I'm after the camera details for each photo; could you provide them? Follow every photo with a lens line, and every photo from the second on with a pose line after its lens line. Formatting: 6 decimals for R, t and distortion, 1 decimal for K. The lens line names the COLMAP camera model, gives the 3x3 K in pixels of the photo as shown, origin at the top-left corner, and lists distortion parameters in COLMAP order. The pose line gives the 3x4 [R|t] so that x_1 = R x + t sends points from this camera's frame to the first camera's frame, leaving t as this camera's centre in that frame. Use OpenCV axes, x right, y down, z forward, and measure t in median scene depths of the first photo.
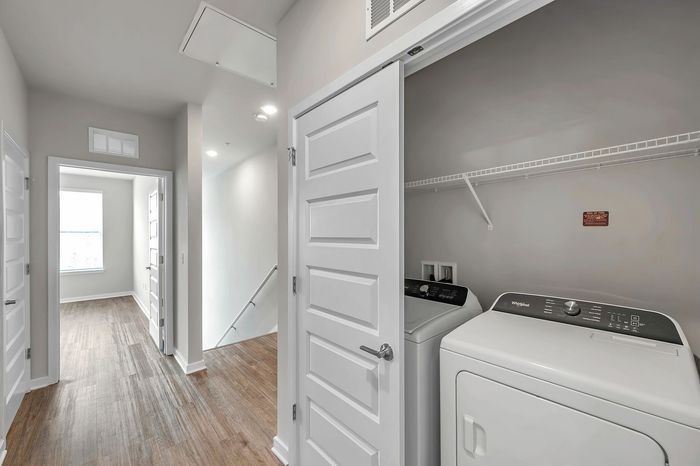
lens RADIAL K [[285.1, 0, 350.7], [0, 285.1, 234.3], [0, 0, 1]] dist [-0.000310, -0.000071]
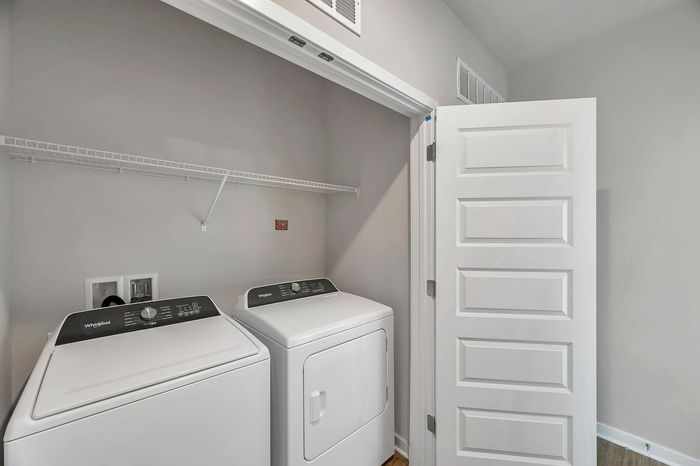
lens RADIAL K [[285.1, 0, 350.7], [0, 285.1, 234.3], [0, 0, 1]] dist [-0.000310, -0.000071]
pose [[-0.022184, 0.011466, 0.999688, -0.448788], [0.004409, 0.999926, -0.011371, 0.007771], [-0.999744, 0.004156, -0.022233, 0.521978]]
